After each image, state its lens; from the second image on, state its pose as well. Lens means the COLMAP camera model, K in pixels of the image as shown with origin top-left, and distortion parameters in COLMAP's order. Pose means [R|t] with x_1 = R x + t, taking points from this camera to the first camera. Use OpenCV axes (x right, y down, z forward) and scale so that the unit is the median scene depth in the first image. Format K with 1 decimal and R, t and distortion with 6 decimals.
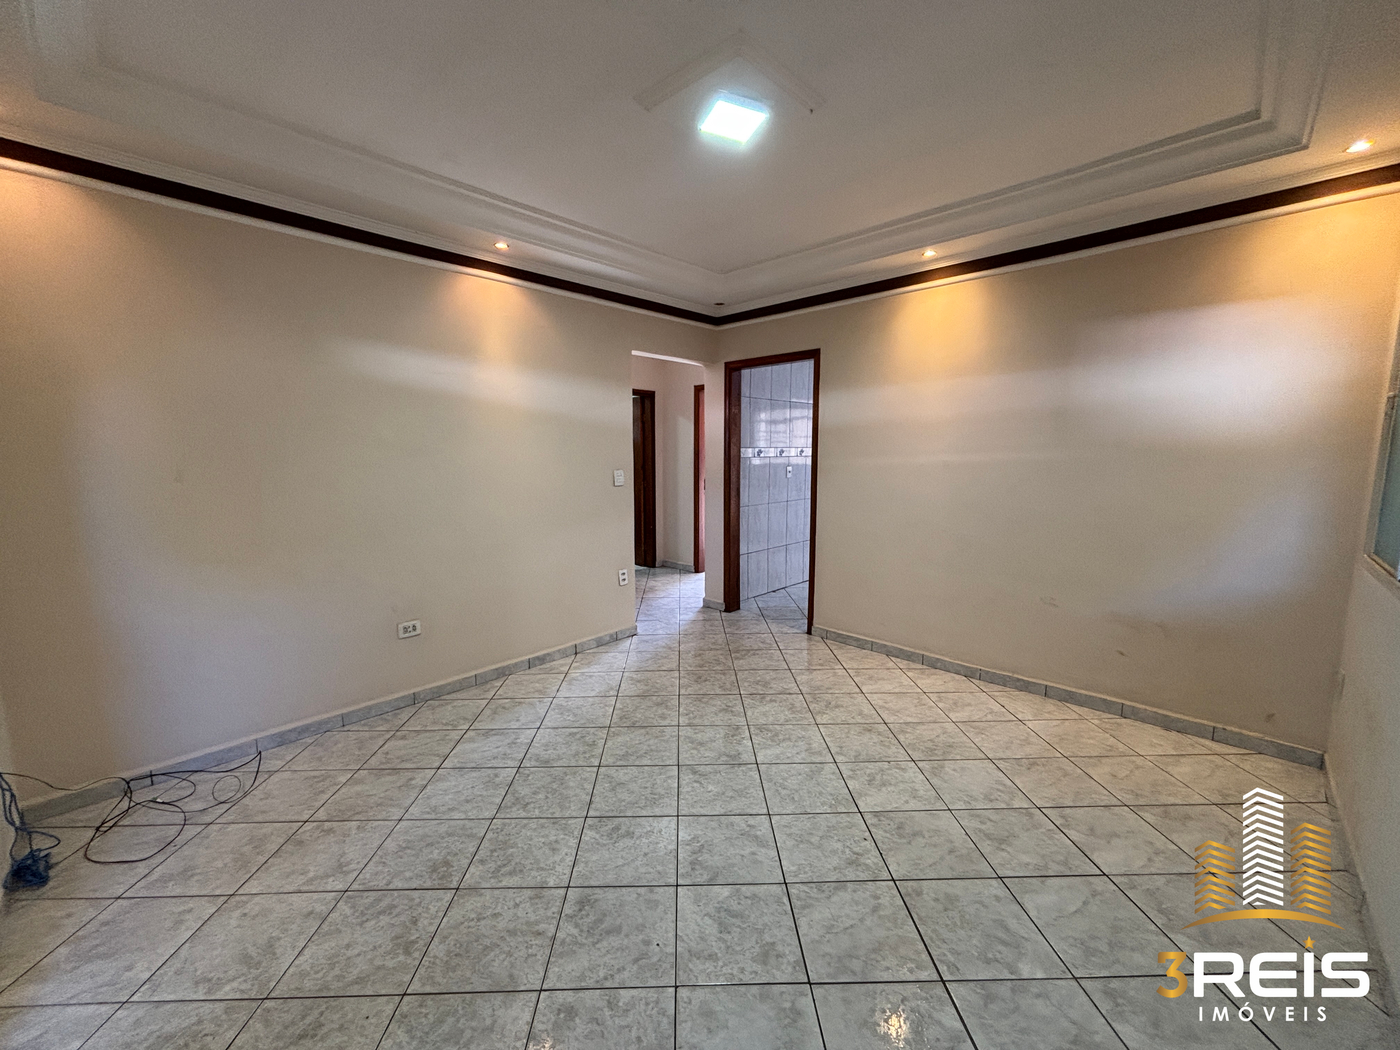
lens RADIAL K [[570.4, 0, 706.0], [0, 570.4, 526.6], [0, 0, 1]] dist [0.008002, 0.001922]
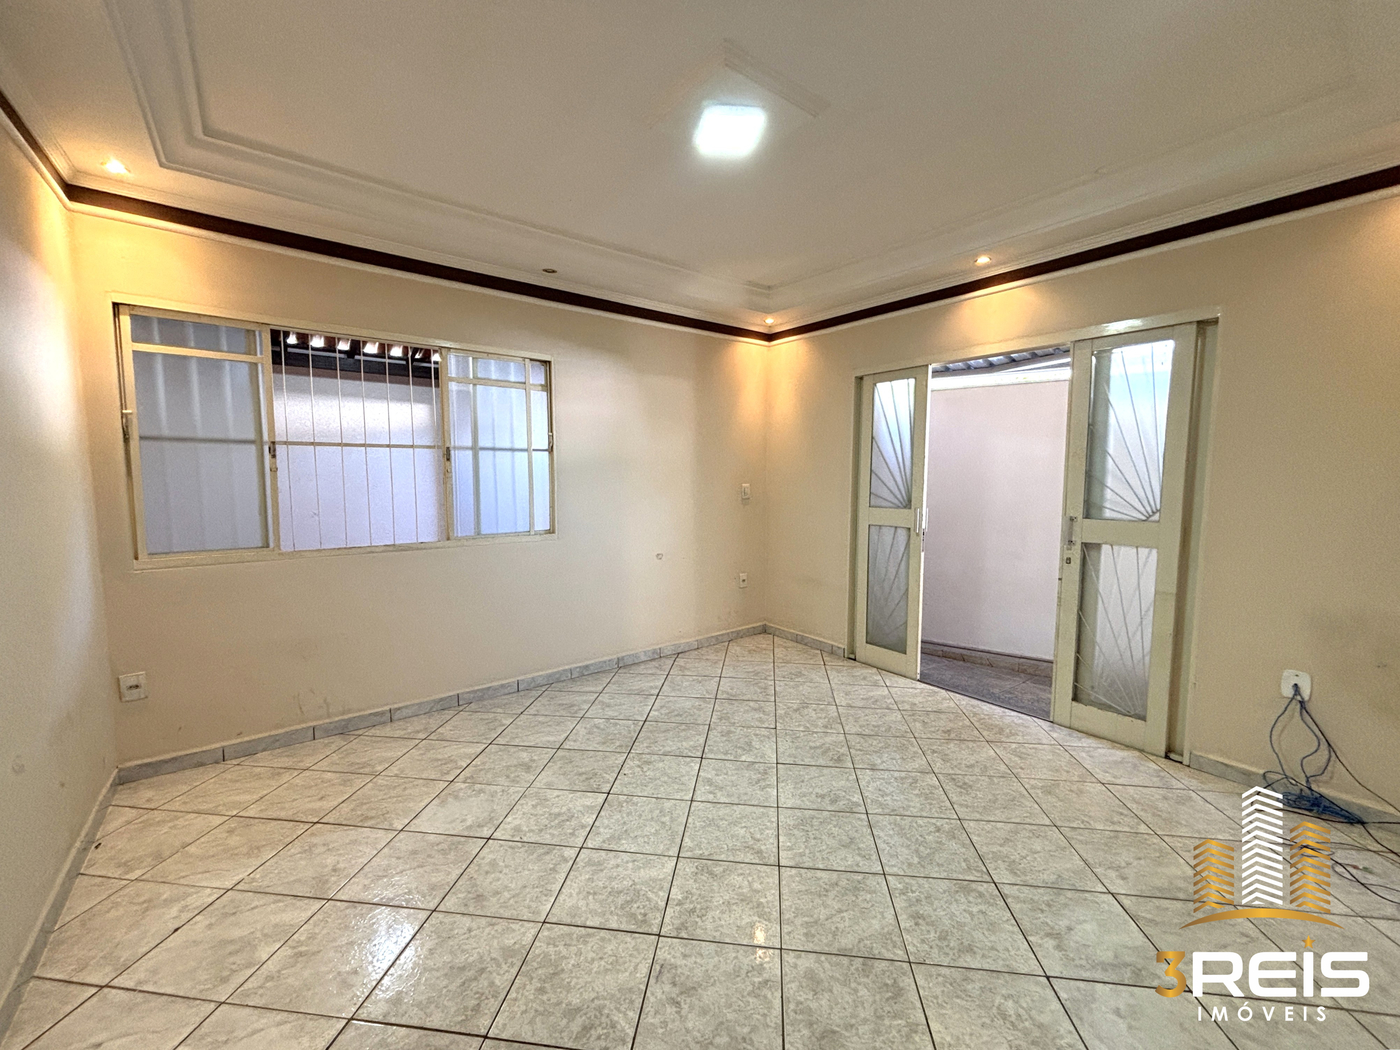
lens RADIAL K [[570.4, 0, 691.4], [0, 570.4, 522.3], [0, 0, 1]] dist [0.008002, 0.001922]
pose [[-0.983916, -0.017186, 0.177803, -0.062487], [0.023328, 0.974474, 0.223283, -0.216308], [-0.177102, 0.223840, -0.958400, 1.700014]]
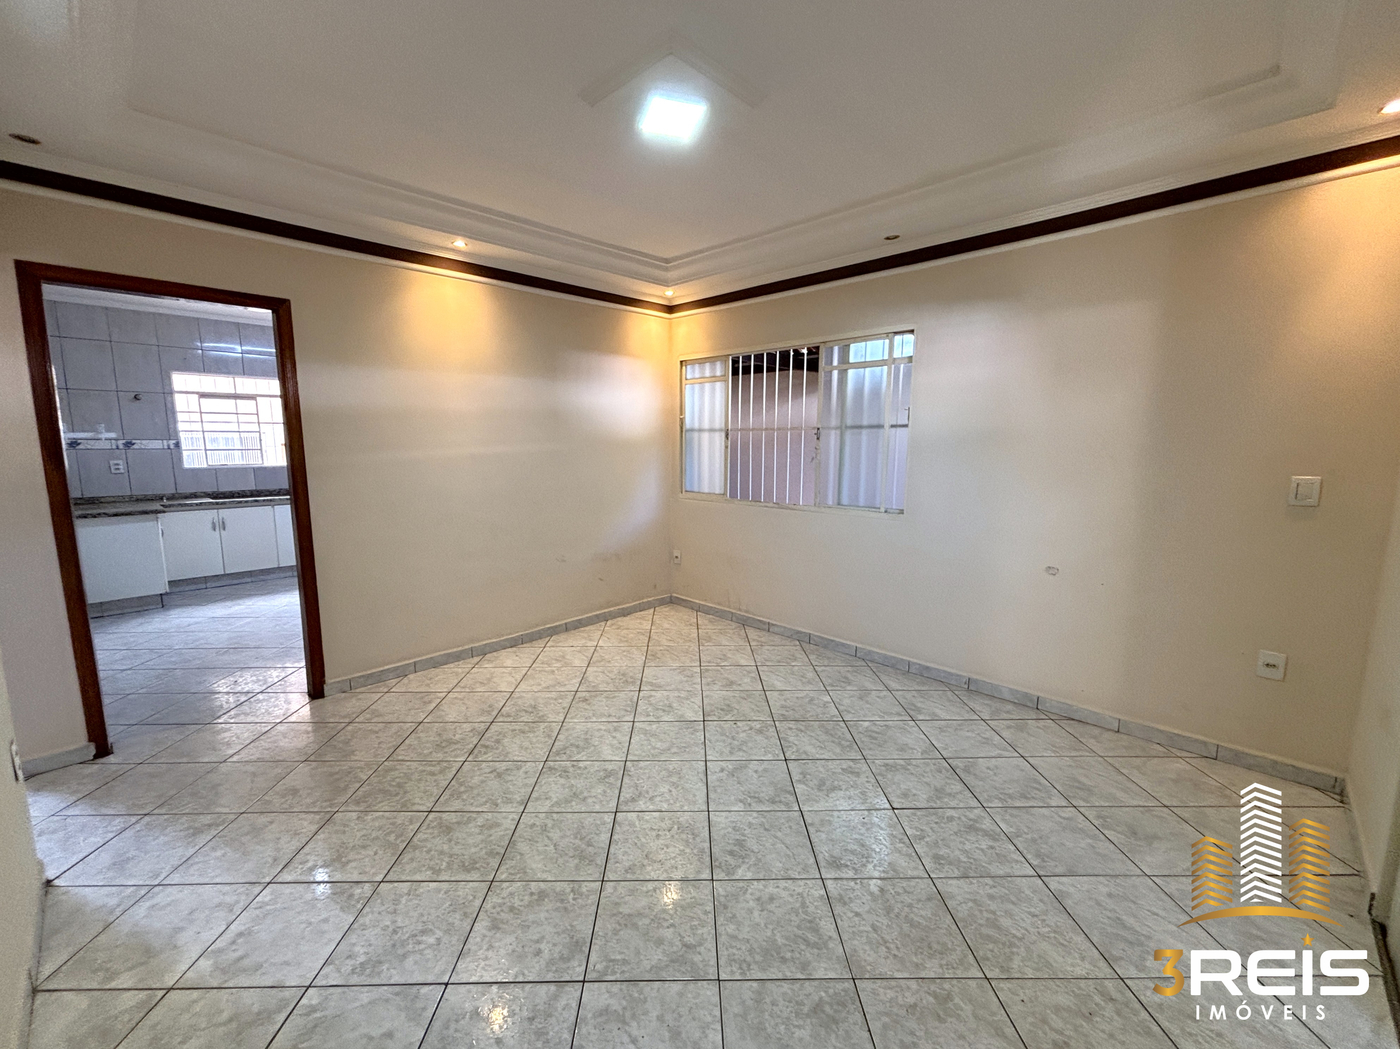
lens RADIAL K [[570.4, 0, 695.7], [0, 570.4, 522.4], [0, 0, 1]] dist [0.008002, 0.001922]
pose [[0.025140, -0.140249, 0.989797, -0.849190], [0.136299, 0.981345, 0.135590, -0.108004], [-0.990349, 0.131499, 0.043787, 0.808126]]
